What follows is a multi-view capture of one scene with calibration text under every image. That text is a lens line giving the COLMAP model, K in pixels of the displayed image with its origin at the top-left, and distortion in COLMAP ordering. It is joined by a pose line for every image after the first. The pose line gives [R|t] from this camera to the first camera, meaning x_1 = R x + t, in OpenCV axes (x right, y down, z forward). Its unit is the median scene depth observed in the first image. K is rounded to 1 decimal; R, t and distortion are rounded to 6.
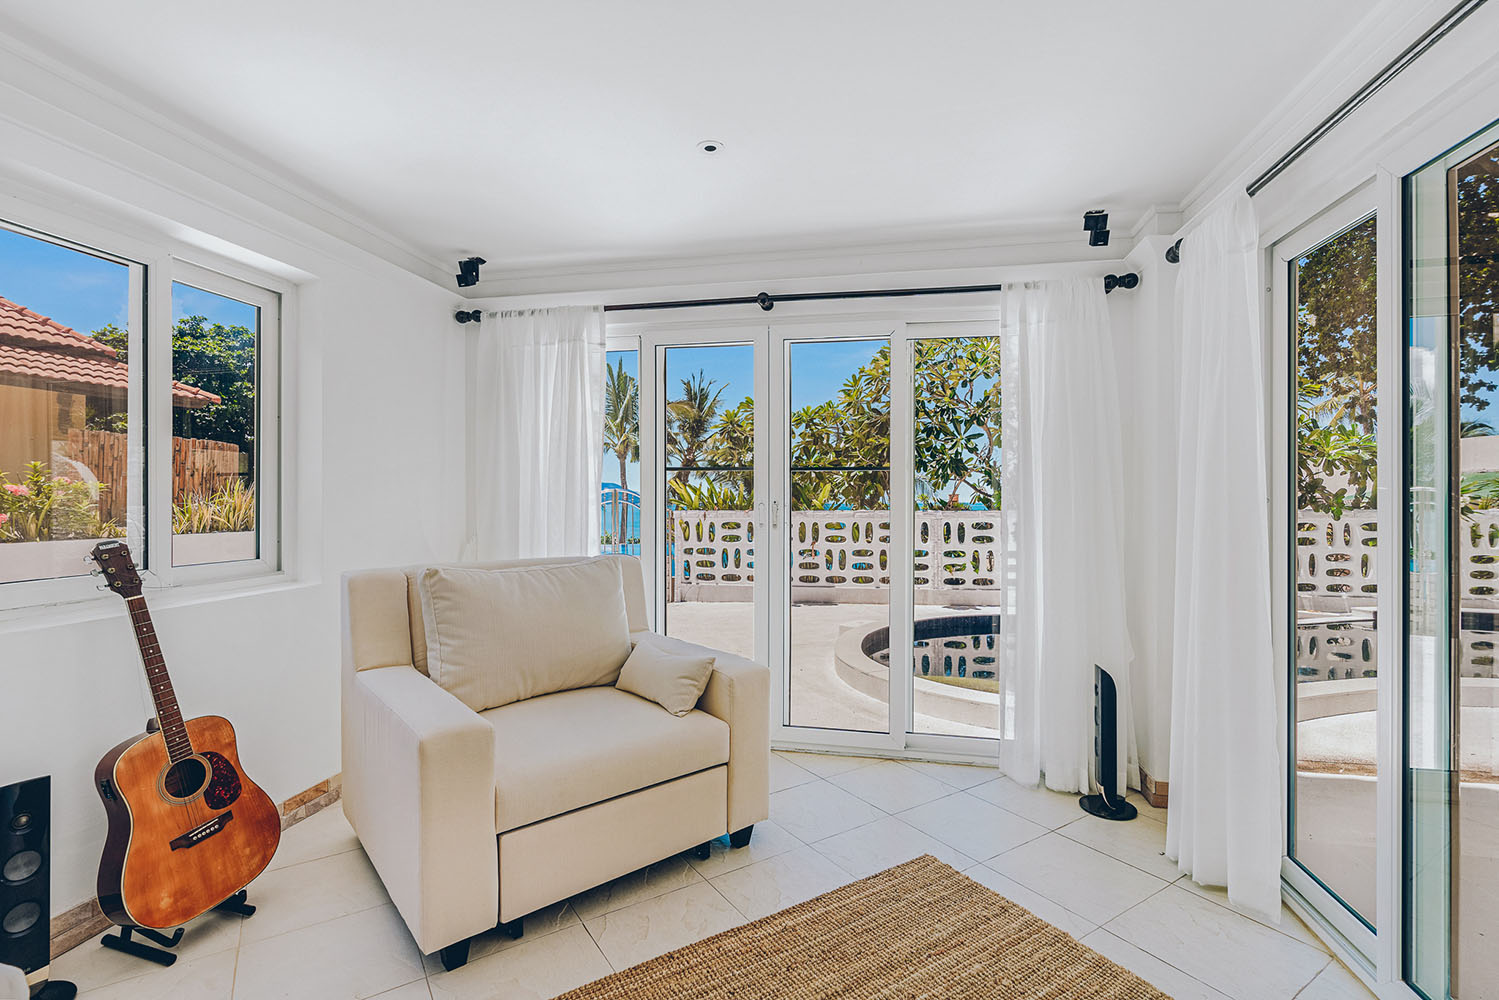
lens RADIAL K [[689.8, 0, 749.5], [0, 689.8, 500.0], [0, 0, 1]] dist [-0.005560, -0.000441]
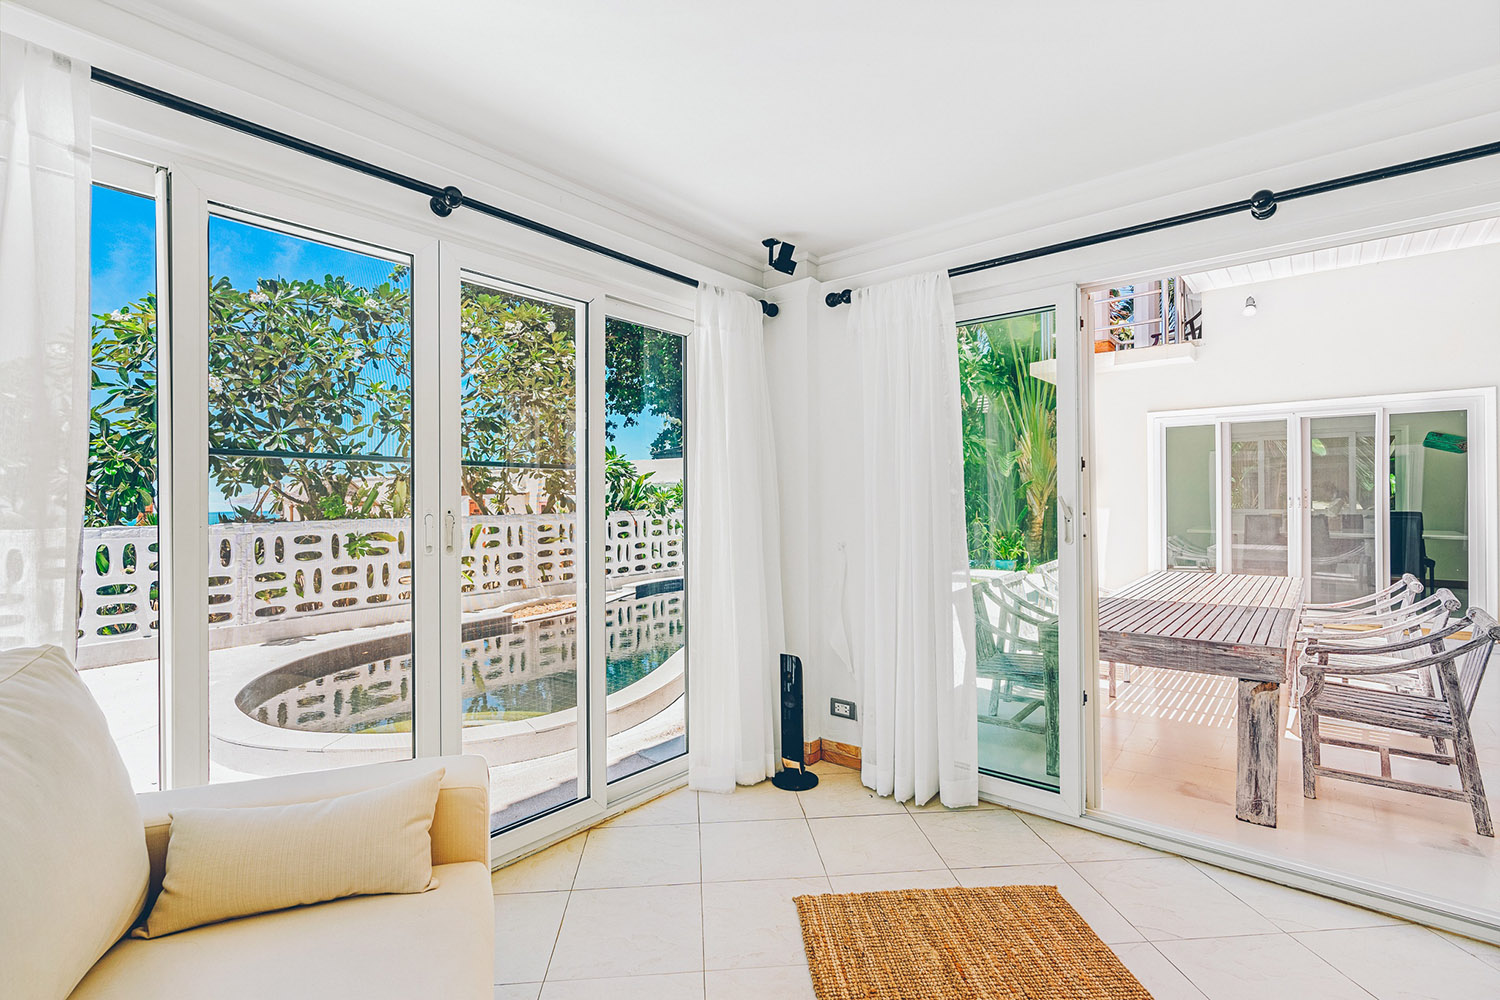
lens RADIAL K [[673.7, 0, 742.9], [0, 673.7, 494.5], [0, 0, 1]] dist [-0.001967, -0.000231]
pose [[0.476619, 0.001393, 0.879109, -0.129379], [0.015108, 0.999838, -0.009775, -0.001040], [-0.878980, 0.017940, 0.476521, 0.148953]]
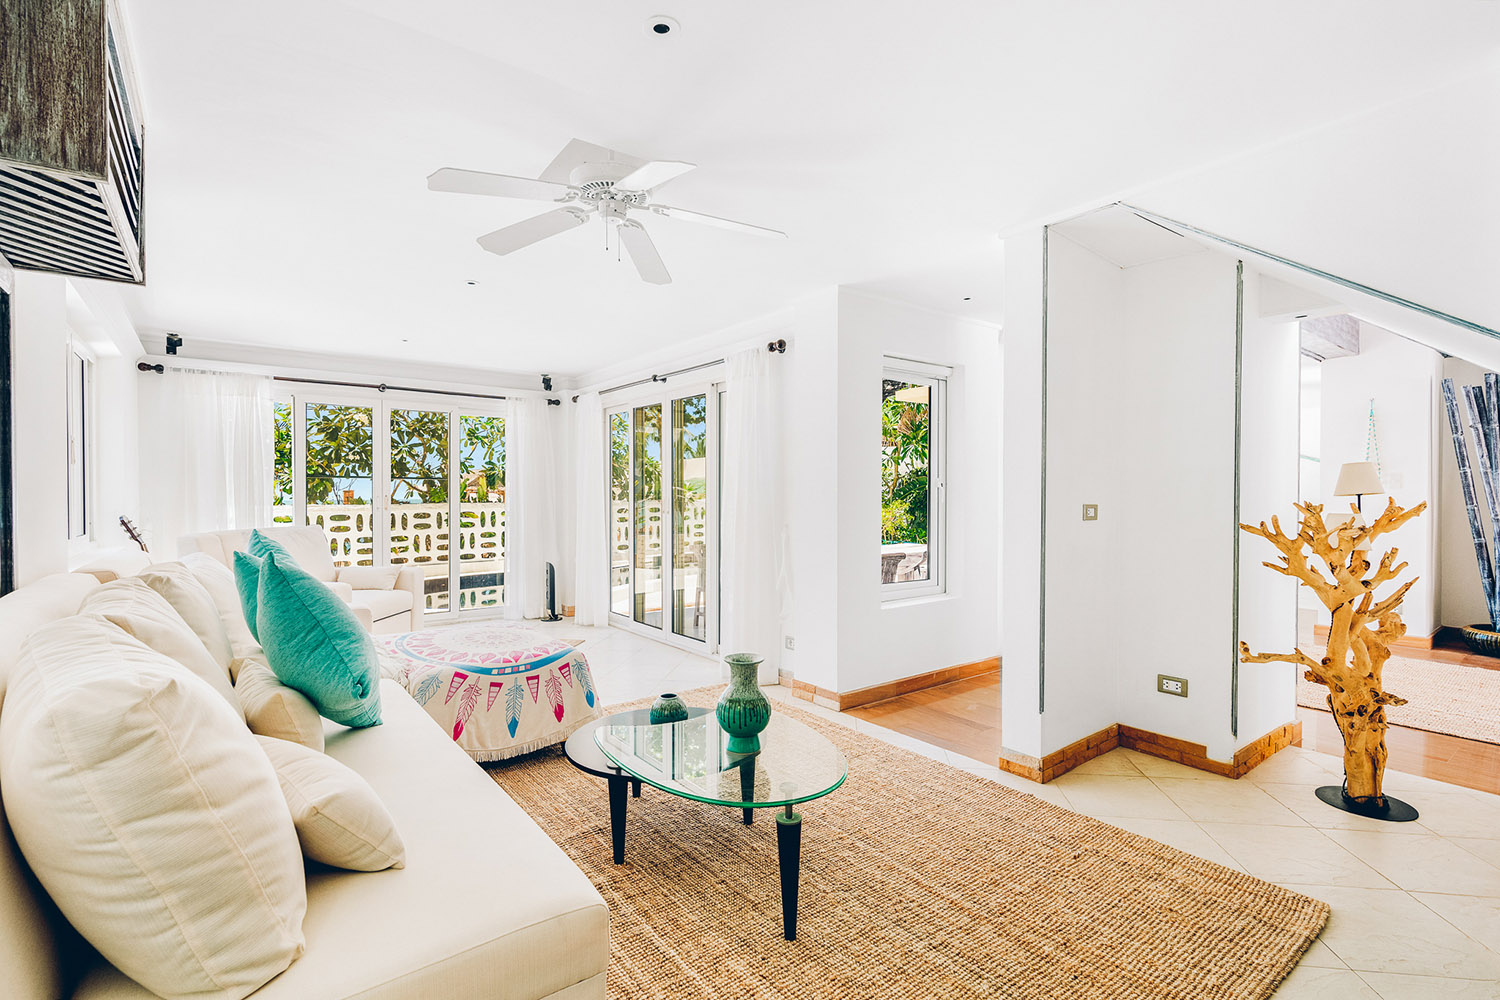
lens RADIAL K [[699.8, 0, 750.0], [0, 699.8, 500.0], [0, 0, 1]] dist [0.002848, 0.000135]
pose [[0.658973, -0.008314, 0.752121, -0.241840], [0.004235, 0.999964, 0.007343, 0.001732], [-0.752155, -0.001654, 0.658984, -0.320144]]
